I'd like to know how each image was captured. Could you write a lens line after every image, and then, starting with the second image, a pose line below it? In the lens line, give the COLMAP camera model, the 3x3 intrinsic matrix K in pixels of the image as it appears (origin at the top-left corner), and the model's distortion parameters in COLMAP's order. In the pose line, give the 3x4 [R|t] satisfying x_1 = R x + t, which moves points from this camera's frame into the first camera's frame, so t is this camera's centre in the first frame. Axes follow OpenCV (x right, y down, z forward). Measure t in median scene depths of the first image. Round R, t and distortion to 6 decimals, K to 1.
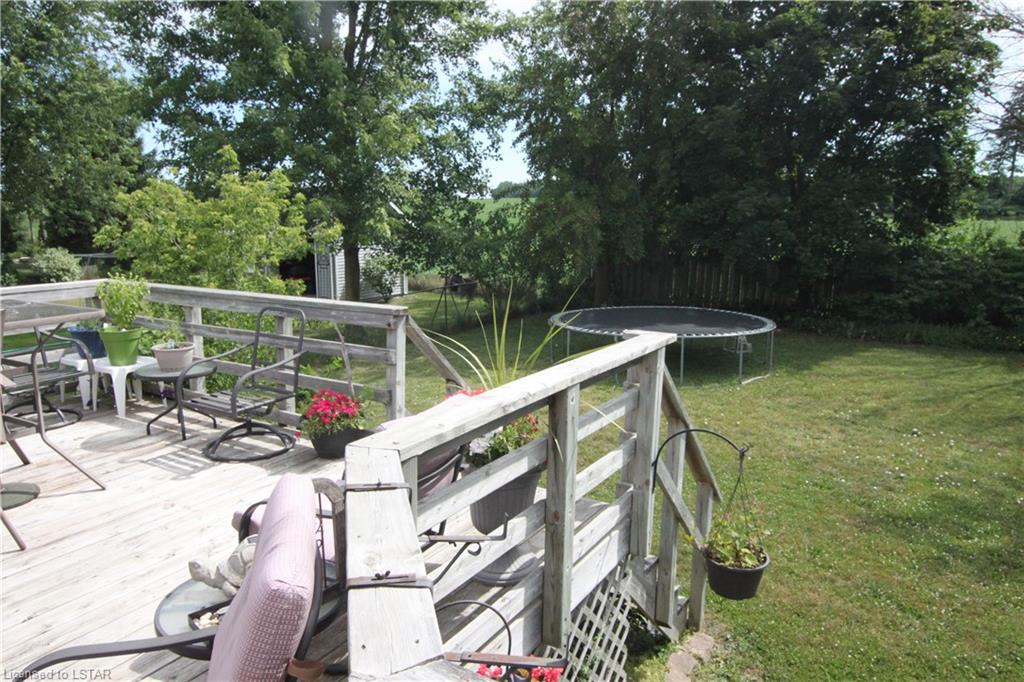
lens RADIAL K [[732.3, 0, 515.4], [0, 732.3, 343.1], [0, 0, 1]] dist [-0.000029, 0.010163]
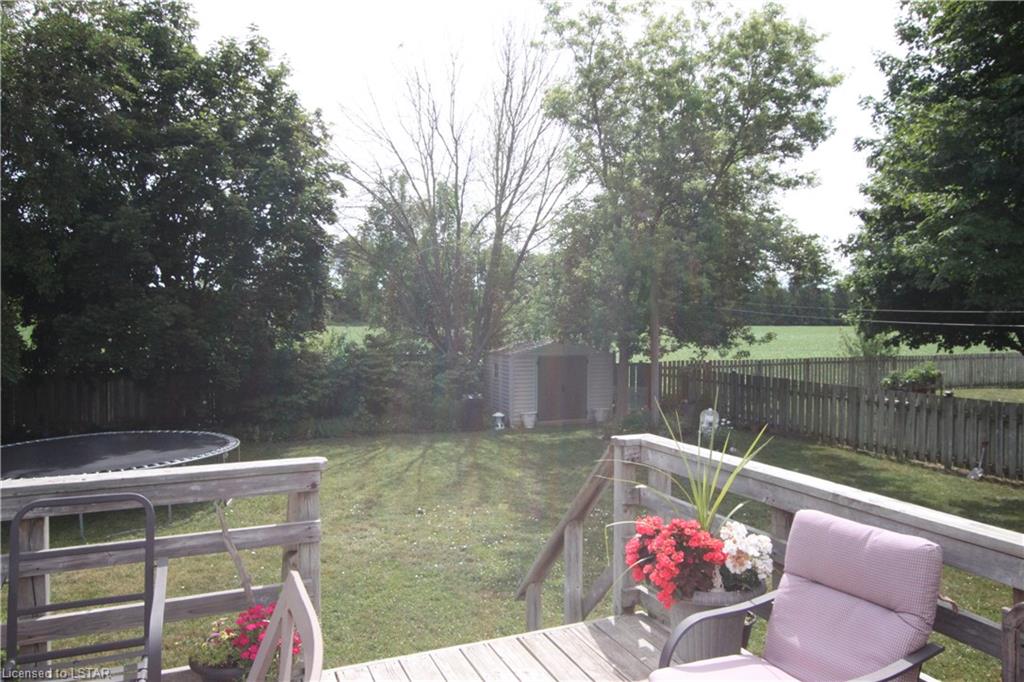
lens RADIAL K [[732.3, 0, 515.4], [0, 732.3, 343.1], [0, 0, 1]] dist [-0.000029, 0.010163]
pose [[0.557959, -0.032233, 0.829242, -0.391678], [0.147073, 0.987269, -0.060583, -0.058424], [-0.816732, 0.155762, 0.555596, 0.241692]]
